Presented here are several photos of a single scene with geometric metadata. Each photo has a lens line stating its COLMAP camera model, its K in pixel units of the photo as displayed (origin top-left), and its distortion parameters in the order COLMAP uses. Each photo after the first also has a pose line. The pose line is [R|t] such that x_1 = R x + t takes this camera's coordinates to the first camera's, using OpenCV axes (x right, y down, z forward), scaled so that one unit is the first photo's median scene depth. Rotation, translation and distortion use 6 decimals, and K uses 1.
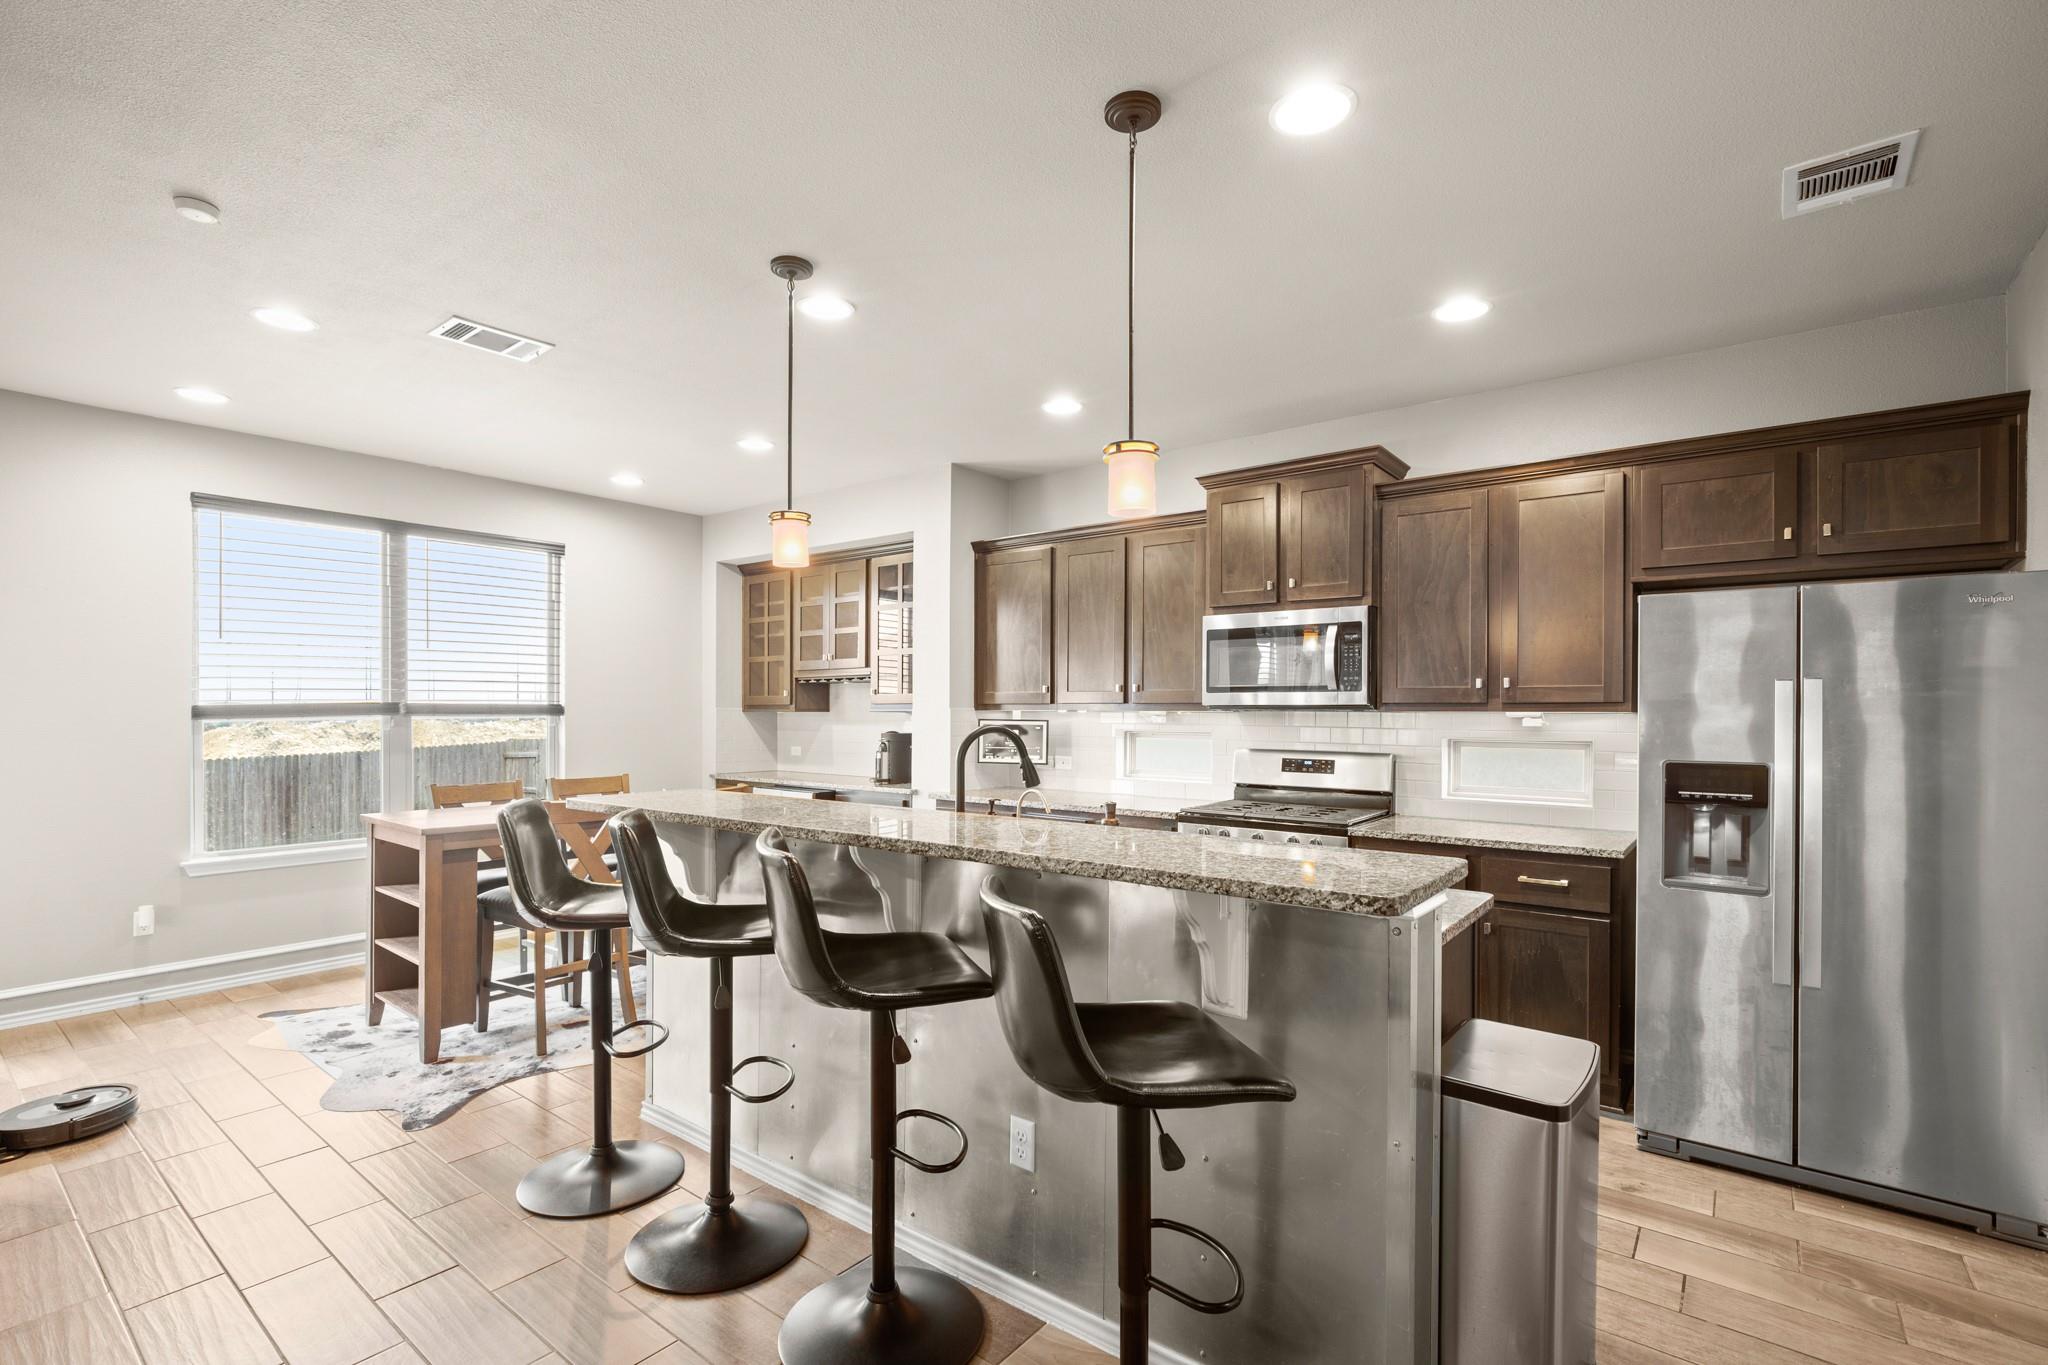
lens RADIAL K [[934.0, 0, 1031.1], [0, 934.0, 713.5], [0, 0, 1]] dist [-0.004099, 0.000062]
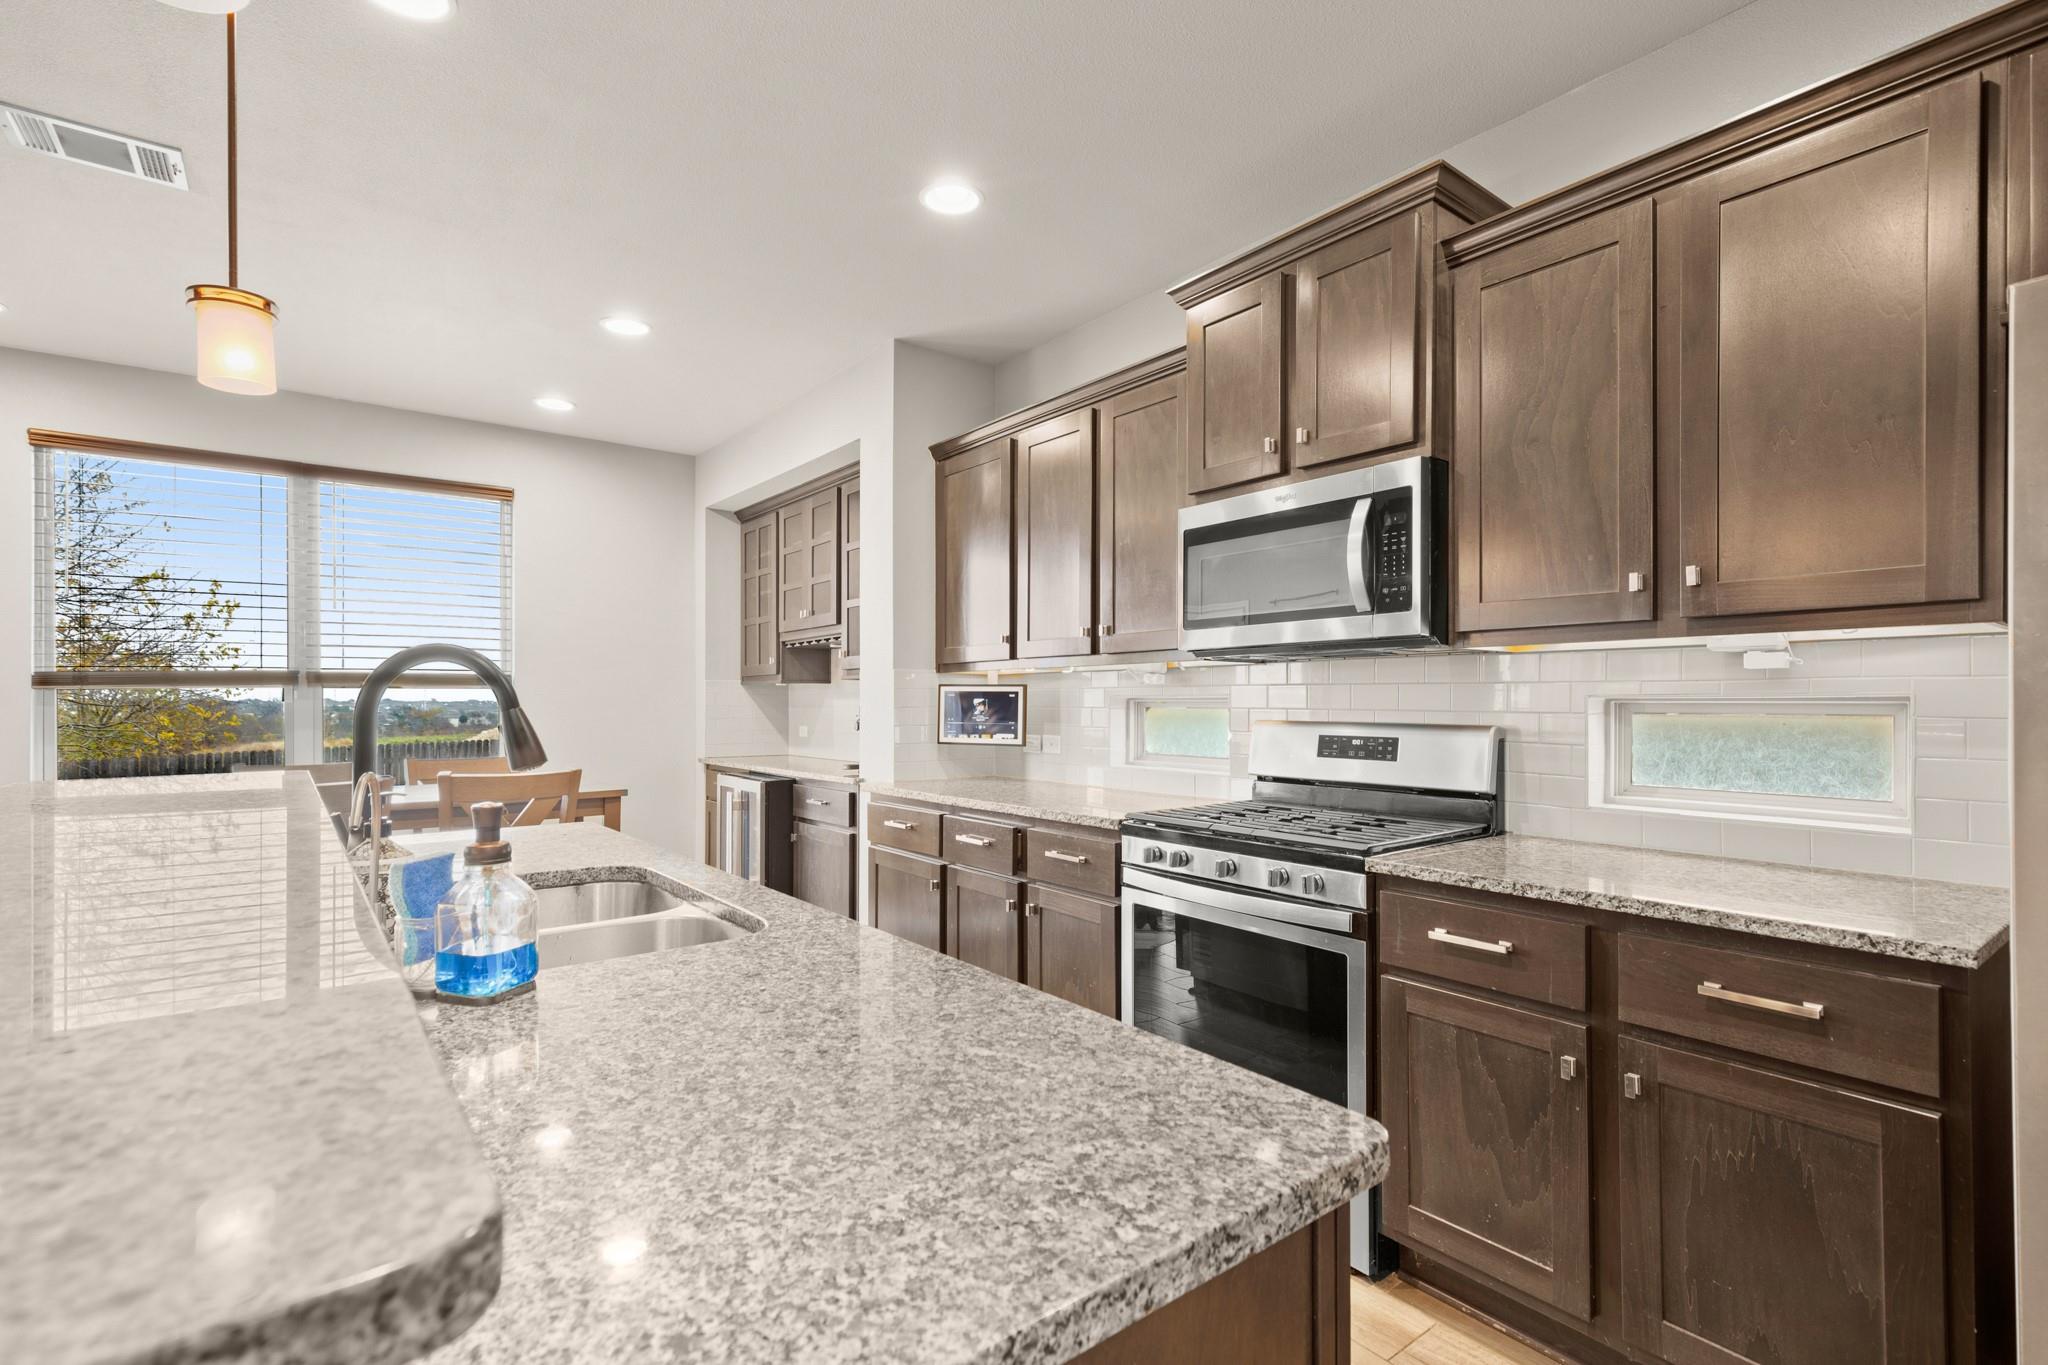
lens RADIAL K [[951.4, 0, 1029.9], [0, 951.4, 694.7], [0, 0, 1]] dist [0.012156, 0.000157]
pose [[0.969810, -0.005472, -0.243800, 0.256283], [0.002589, 0.999923, -0.012146, 0.030531], [0.243848, 0.011148, 0.969749, 0.371602]]
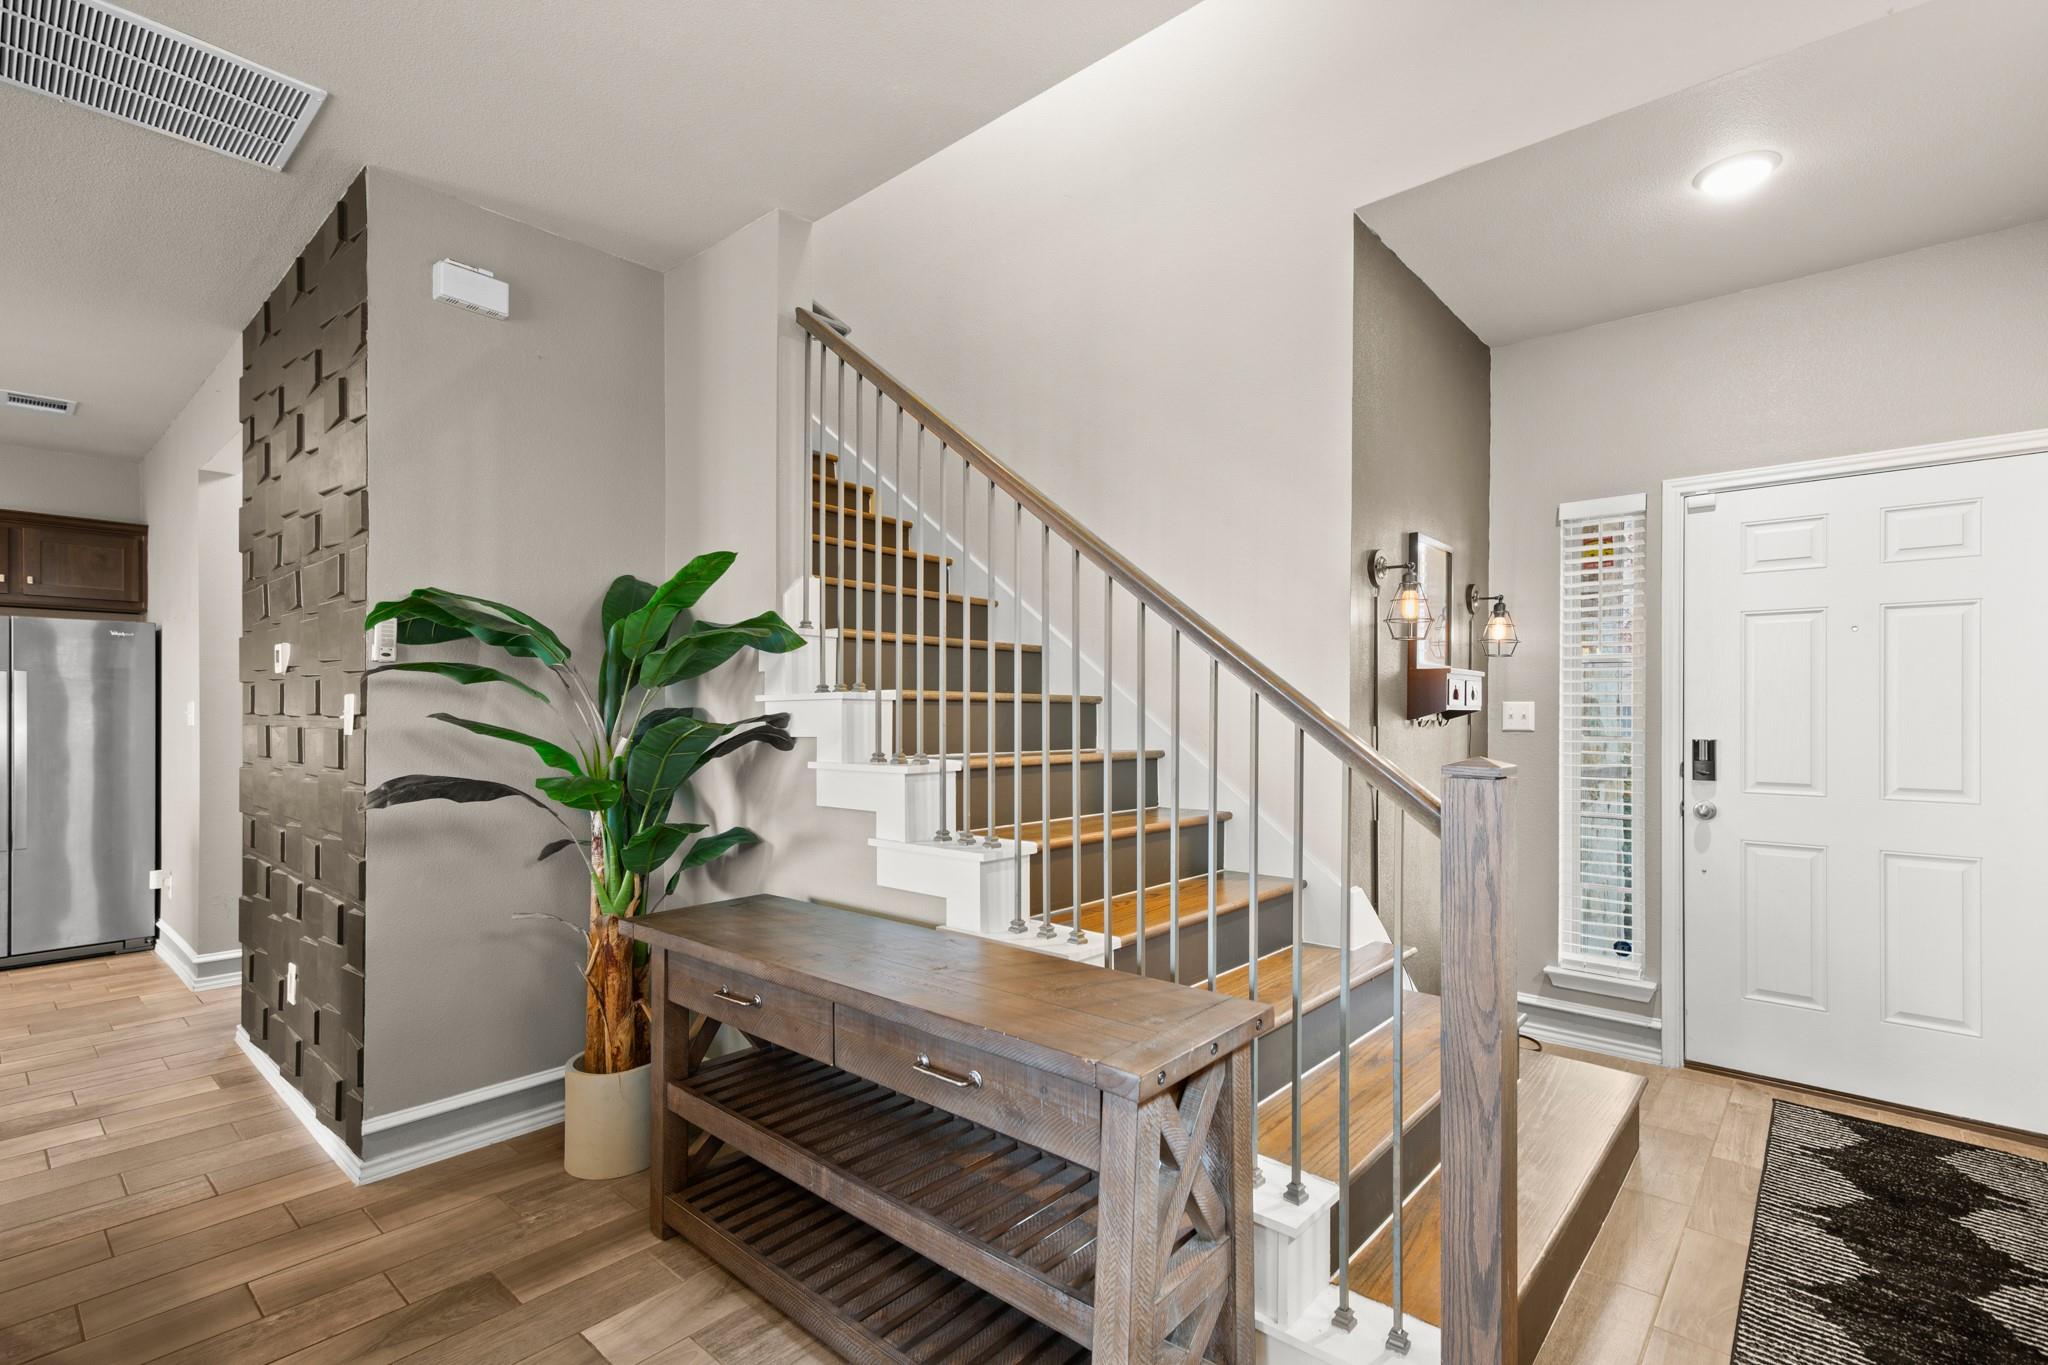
lens RADIAL K [[950.0, 0, 1028.0], [0, 950.0, 709.8], [0, 0, 1]] dist [0.016394, -0.000748]
pose [[0.059605, -0.000643, 0.998222, -0.545735], [0.005112, 0.999987, 0.000339, 0.029579], [-0.998209, 0.005082, 0.059607, -0.631190]]
